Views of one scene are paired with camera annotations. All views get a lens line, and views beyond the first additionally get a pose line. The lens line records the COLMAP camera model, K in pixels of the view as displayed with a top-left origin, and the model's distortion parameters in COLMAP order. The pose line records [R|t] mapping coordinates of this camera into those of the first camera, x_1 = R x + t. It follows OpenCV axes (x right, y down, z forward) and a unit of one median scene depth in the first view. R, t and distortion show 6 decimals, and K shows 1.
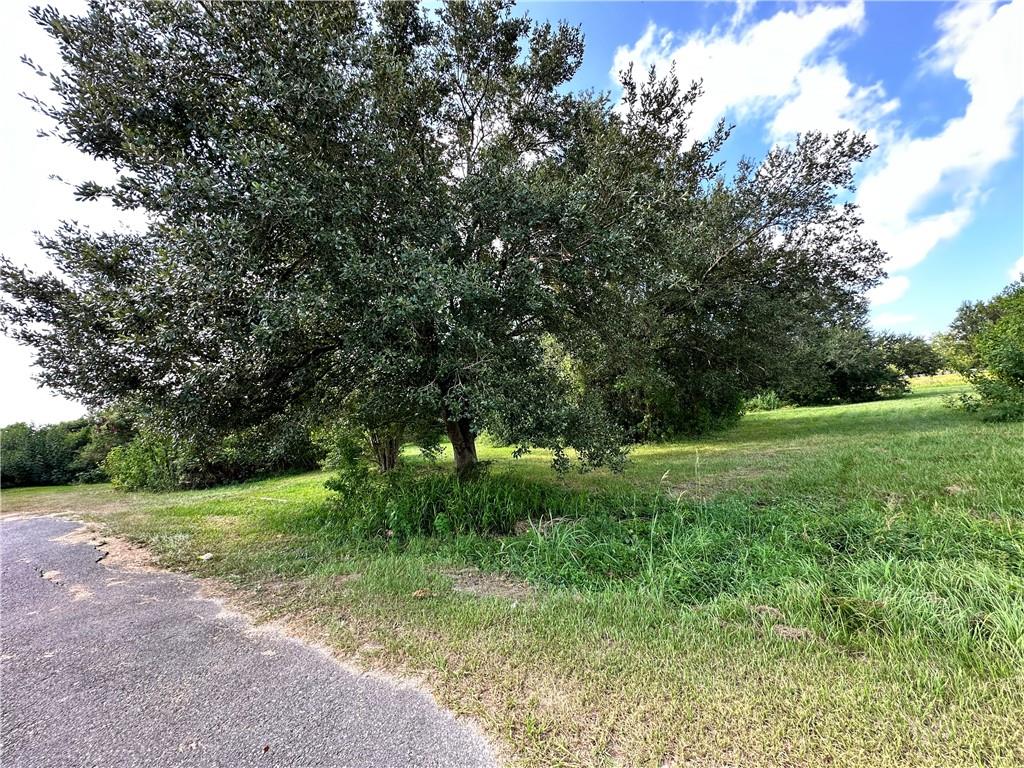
lens RADIAL K [[413.7, 0, 514.9], [0, 413.7, 382.6], [0, 0, 1]] dist [0.012571, -0.000383]
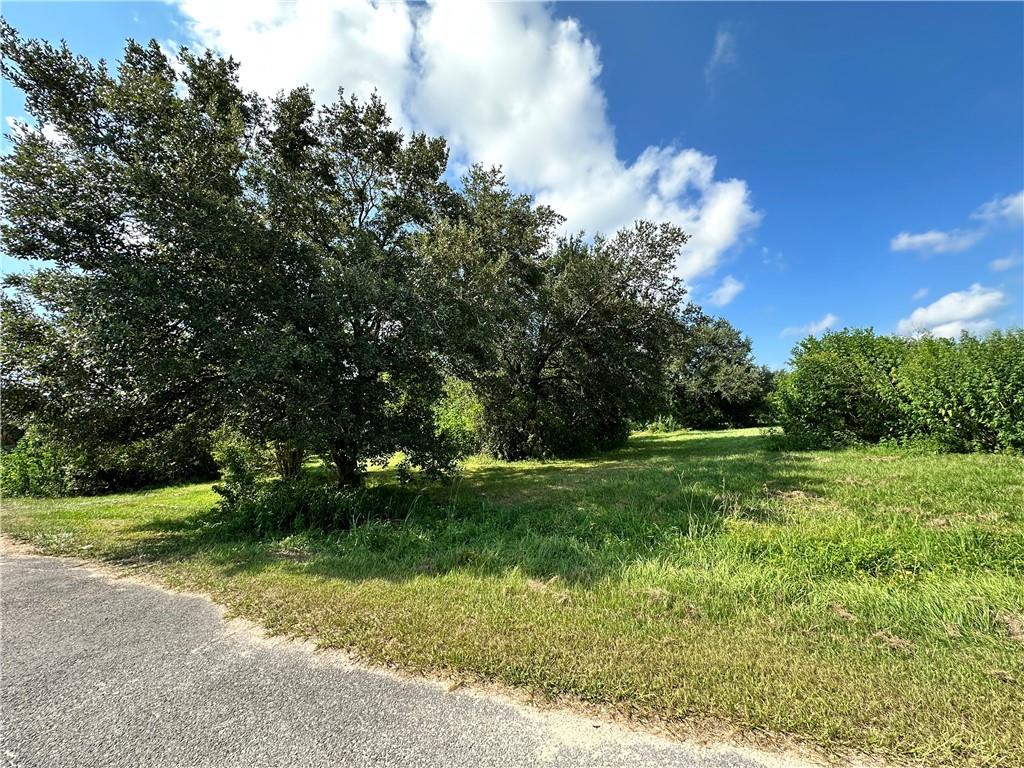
lens RADIAL K [[413.7, 0, 514.7], [0, 413.7, 386.3], [0, 0, 1]] dist [0.012571, -0.000383]
pose [[0.990340, 0.048458, 0.129914, 0.152529], [-0.045734, 0.998668, -0.023873, -0.040059], [-0.130898, 0.017701, 0.991238, -0.187590]]
